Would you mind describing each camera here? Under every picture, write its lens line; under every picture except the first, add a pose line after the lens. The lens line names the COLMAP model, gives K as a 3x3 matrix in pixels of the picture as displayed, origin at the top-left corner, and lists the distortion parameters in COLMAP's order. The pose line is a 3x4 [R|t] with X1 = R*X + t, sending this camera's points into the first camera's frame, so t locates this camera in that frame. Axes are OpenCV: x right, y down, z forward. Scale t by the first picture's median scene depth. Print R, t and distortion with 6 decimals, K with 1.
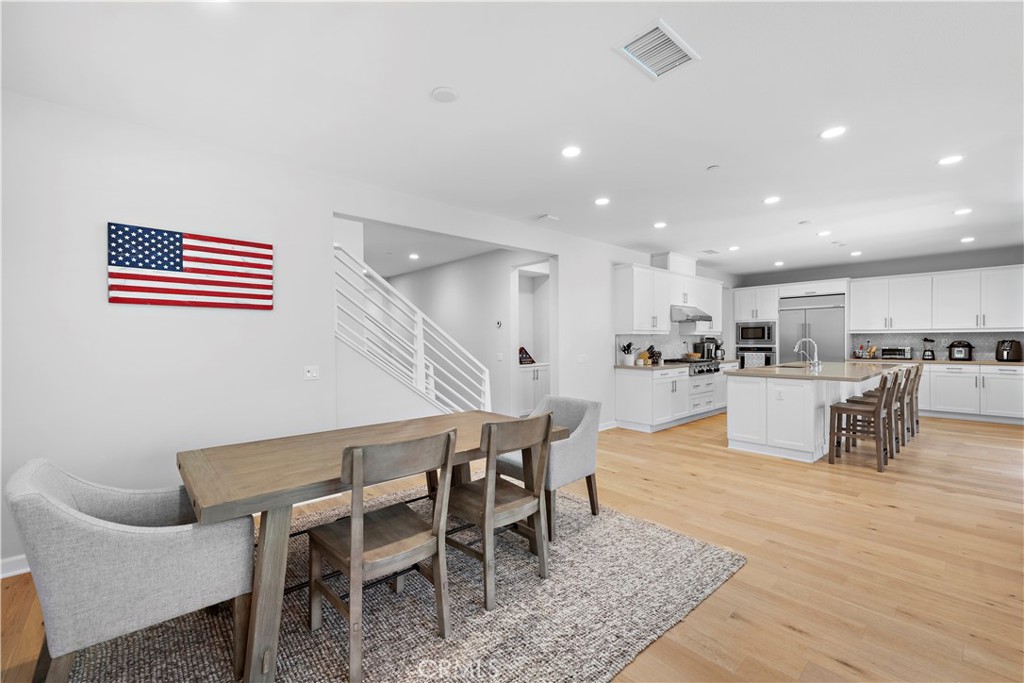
lens RADIAL K [[428.7, 0, 511.5], [0, 428.7, 341.1], [0, 0, 1]] dist [0.011168, 0.000241]
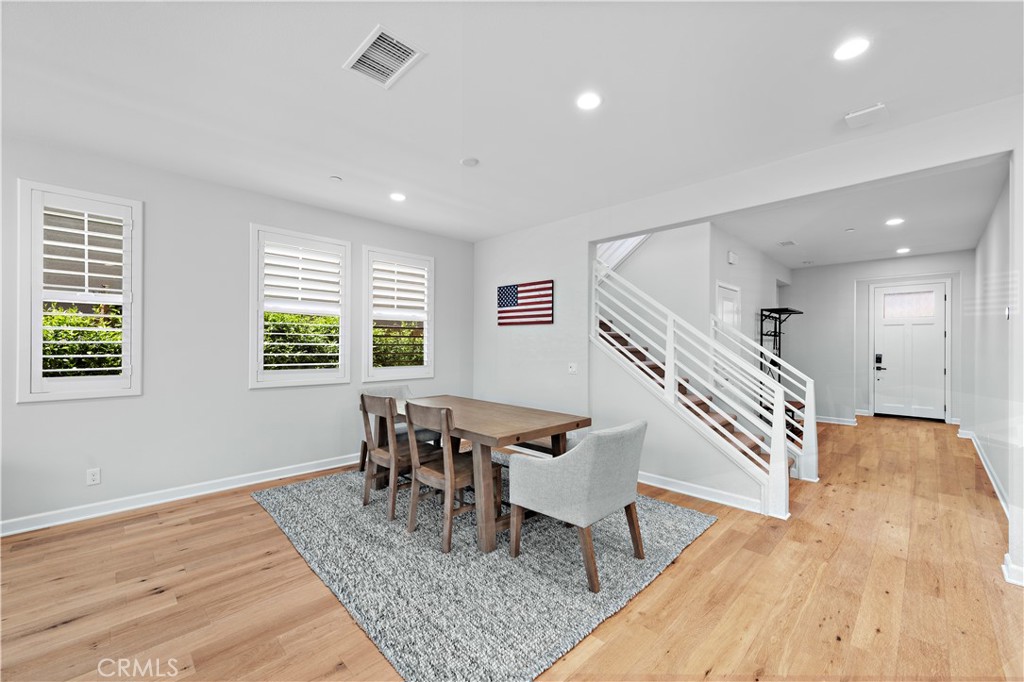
lens RADIAL K [[404.3, 0, 515.8], [0, 404.3, 342.0], [0, 0, 1]] dist [0.001508, -0.000052]
pose [[0.048983, -0.000623, -0.998799, 0.926032], [-0.003137, 0.999995, -0.000777, -0.007248], [0.998795, 0.003171, 0.048980, 0.902788]]
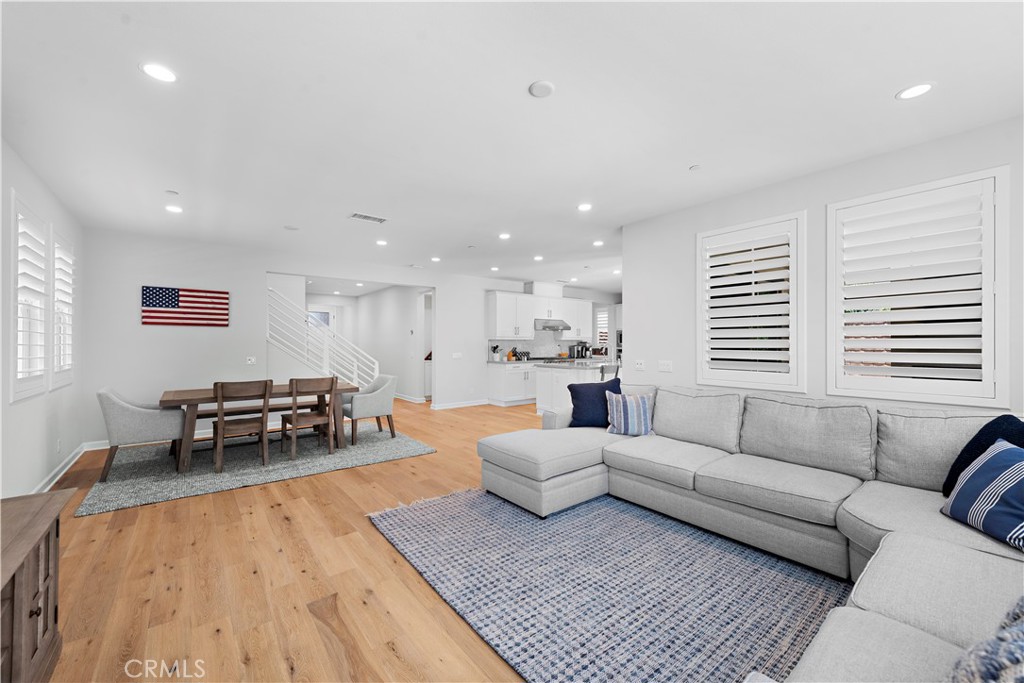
lens RADIAL K [[404.3, 0, 516.3], [0, 404.3, 338.8], [0, 0, 1]] dist [0.001508, -0.000052]
pose [[0.998725, 0.003011, -0.050389, 0.874958], [-0.003666, 0.999910, -0.012906, -0.001608], [0.050346, 0.013074, 0.998646, -0.771687]]
